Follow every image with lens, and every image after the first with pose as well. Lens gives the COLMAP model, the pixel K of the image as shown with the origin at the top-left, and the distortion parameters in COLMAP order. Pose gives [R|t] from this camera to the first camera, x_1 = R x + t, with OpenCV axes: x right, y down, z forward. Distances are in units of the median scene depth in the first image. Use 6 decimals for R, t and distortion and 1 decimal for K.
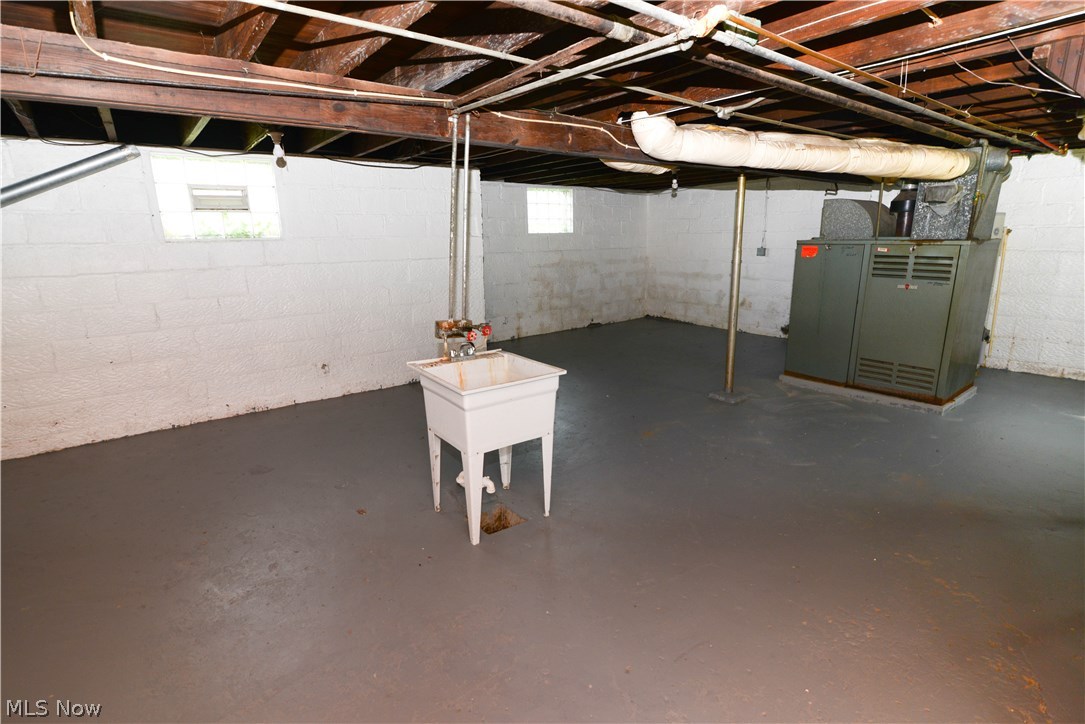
lens RADIAL K [[512.7, 0, 544.3], [0, 512.7, 357.2], [0, 0, 1]] dist [-0.001076, -0.000049]
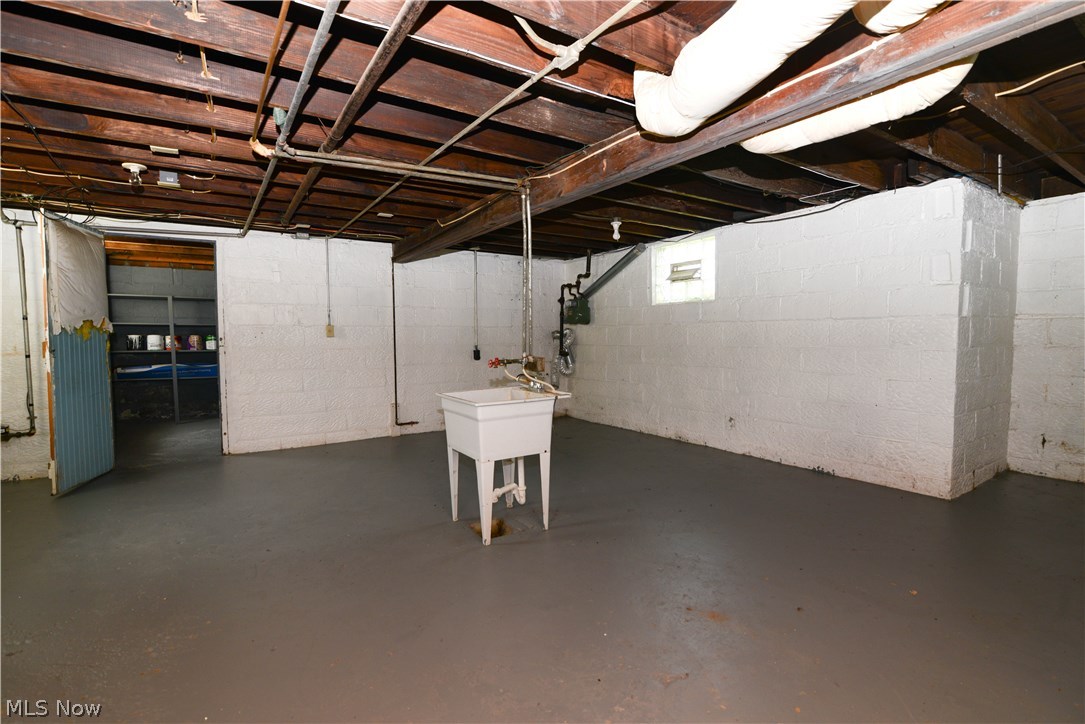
lens RADIAL K [[512.7, 0, 544.3], [0, 512.7, 362.8], [0, 0, 1]] dist [-0.001076, -0.000049]
pose [[-0.063894, 0.070573, -0.995458, 0.795860], [-0.219367, 0.972106, 0.082998, -0.125178], [0.973548, 0.223674, -0.046630, 0.853247]]
